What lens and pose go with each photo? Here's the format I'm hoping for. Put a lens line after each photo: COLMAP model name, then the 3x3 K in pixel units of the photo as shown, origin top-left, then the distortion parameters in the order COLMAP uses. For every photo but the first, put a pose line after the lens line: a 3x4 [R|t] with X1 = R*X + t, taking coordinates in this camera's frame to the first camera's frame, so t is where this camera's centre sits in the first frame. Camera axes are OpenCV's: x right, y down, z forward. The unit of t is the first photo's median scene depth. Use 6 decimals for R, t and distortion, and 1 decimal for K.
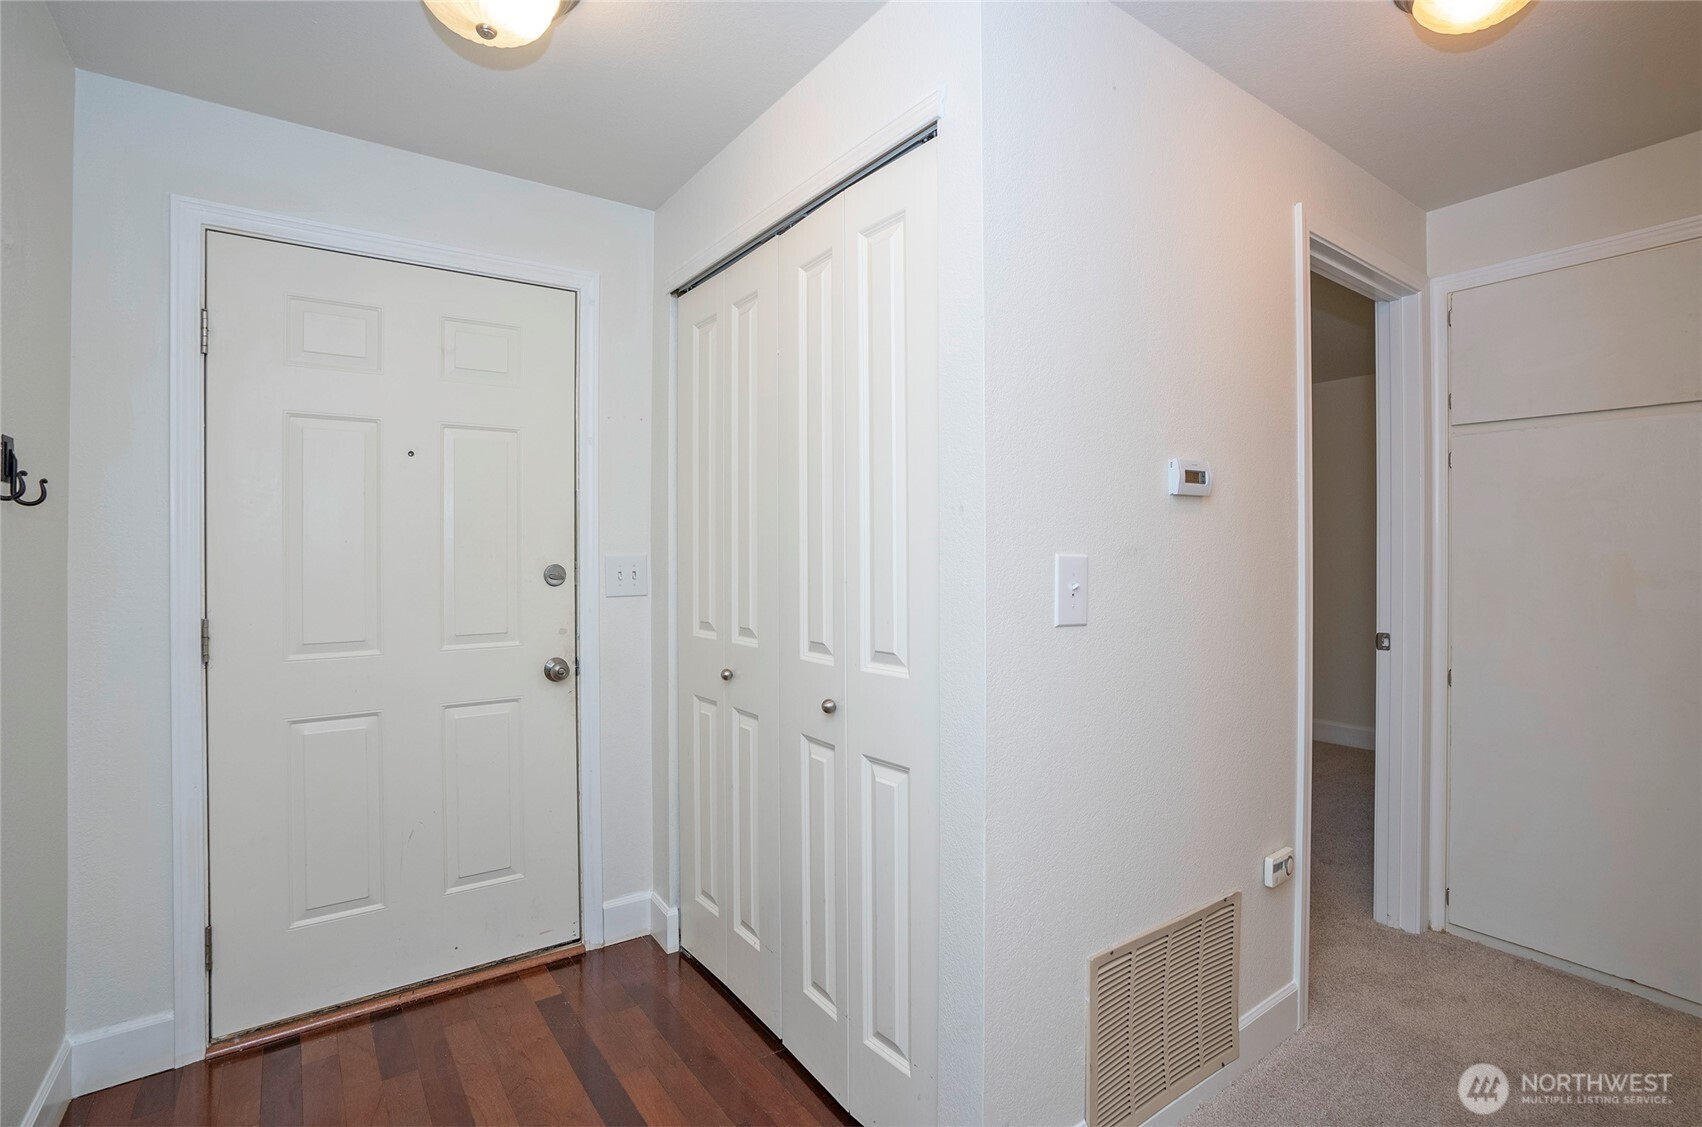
lens RADIAL K [[790.8, 0, 870.3], [0, 790.8, 557.3], [0, 0, 1]] dist [-0.031686, -0.000205]
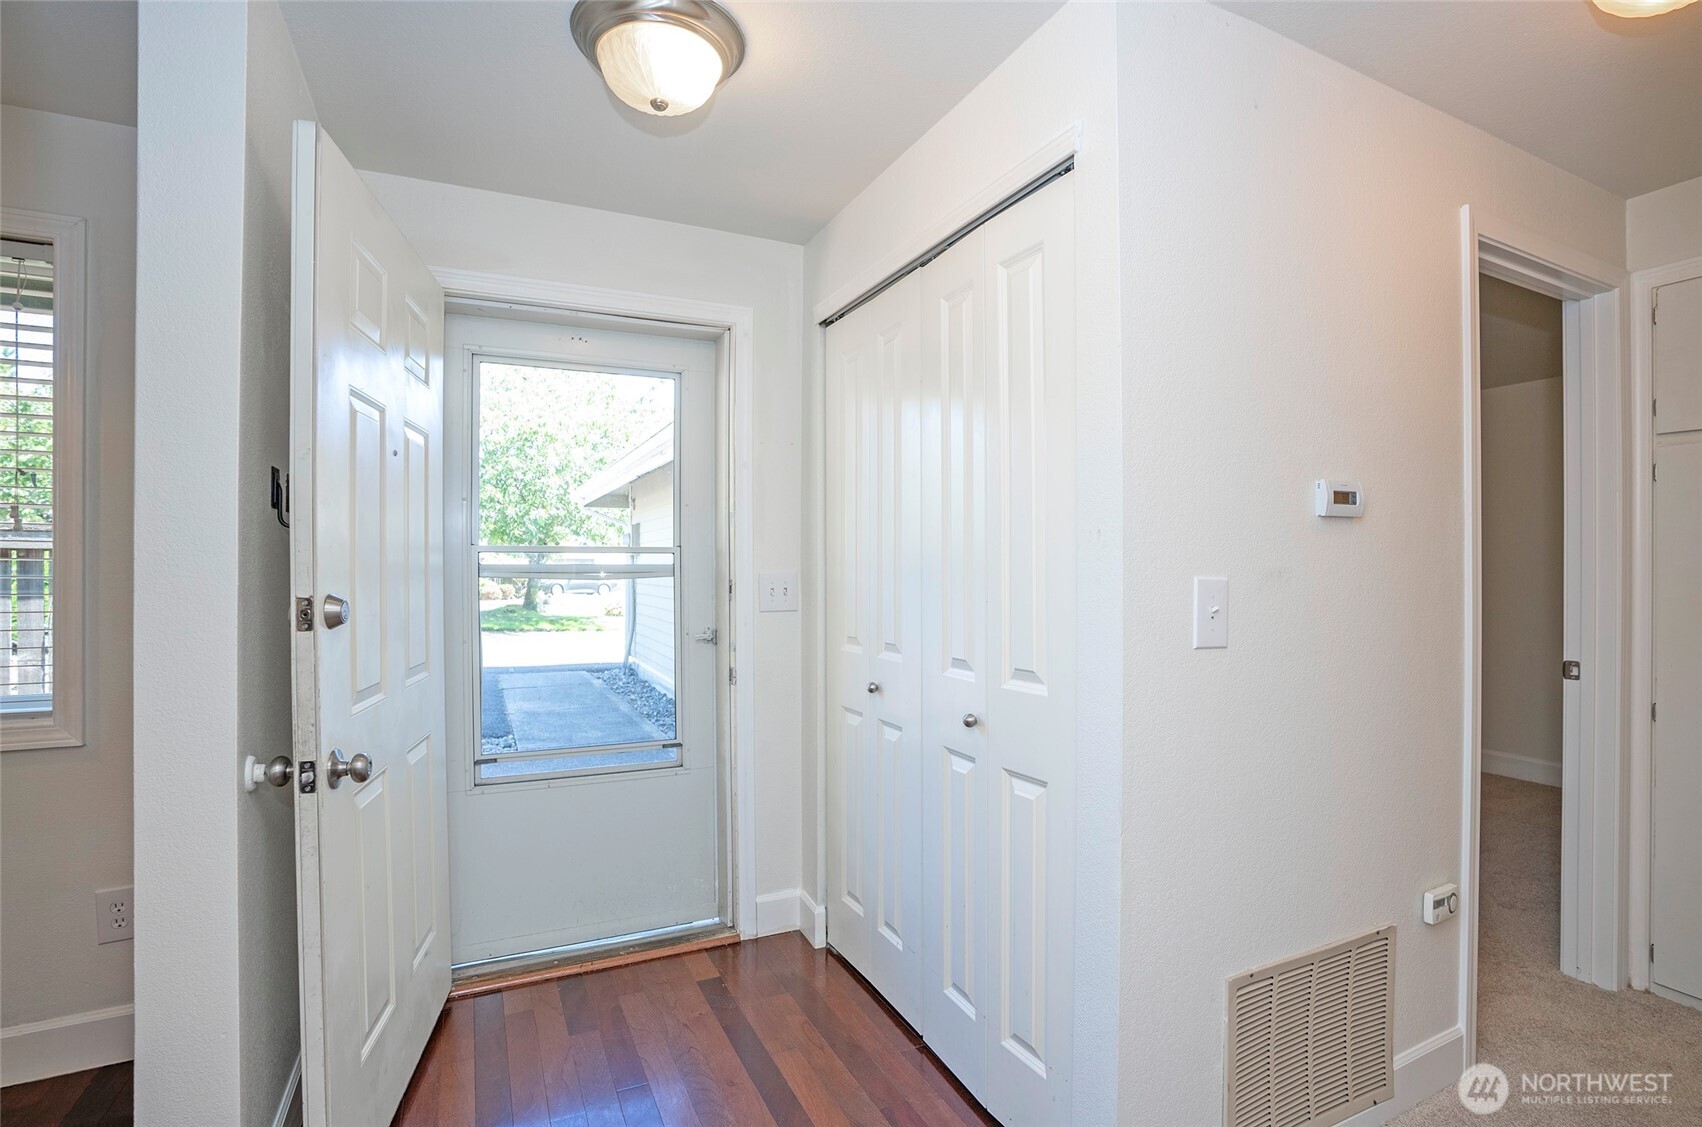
lens RADIAL K [[790.8, 0, 859.8], [0, 790.8, 572.3], [0, 0, 1]] dist [-0.031686, -0.000205]
pose [[0.981554, 0.001361, -0.191179, 0.004820], [-0.001131, 0.999999, 0.001310, -0.007817], [0.191180, -0.001069, 0.981554, -0.053879]]
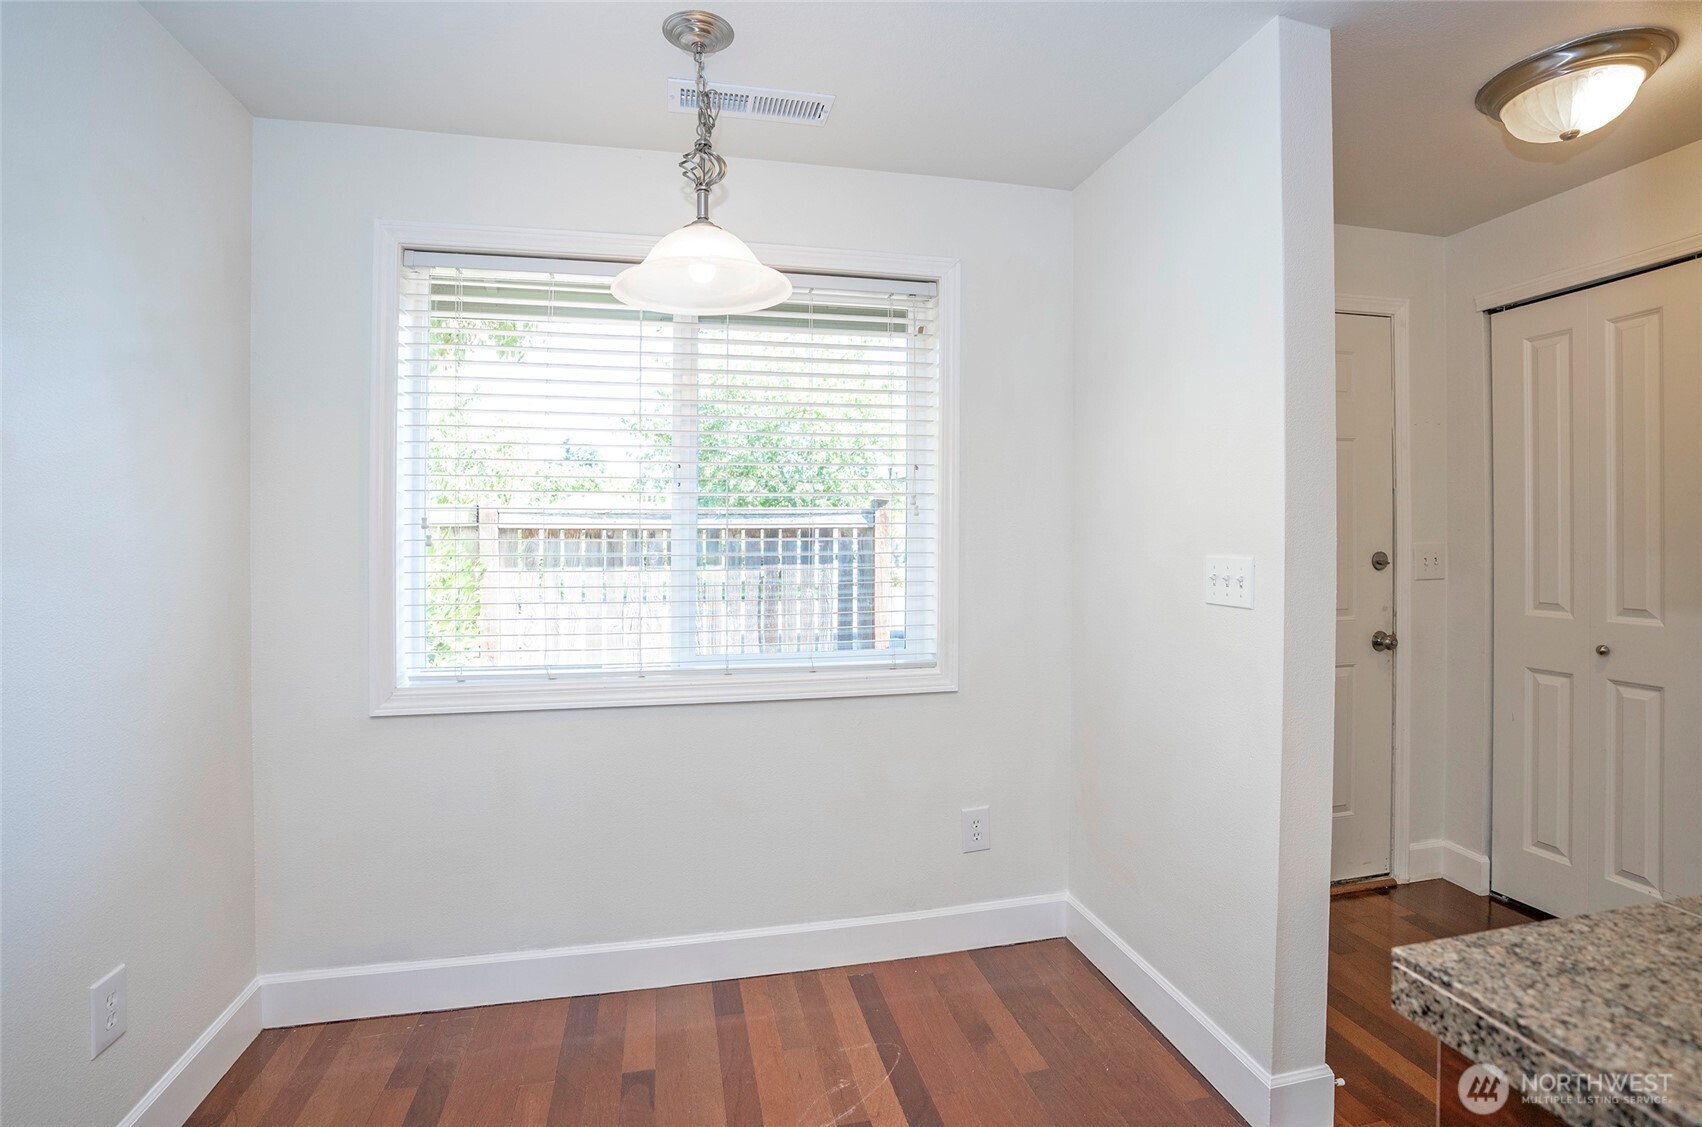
lens RADIAL K [[790.8, 0, 853.4], [0, 790.8, 547.4], [0, 0, 1]] dist [-0.031686, -0.000205]
pose [[0.923488, -0.006524, -0.383571, -1.150574], [0.008117, 0.999964, 0.002534, -0.012999], [0.383540, -0.005454, 0.923508, -0.645364]]
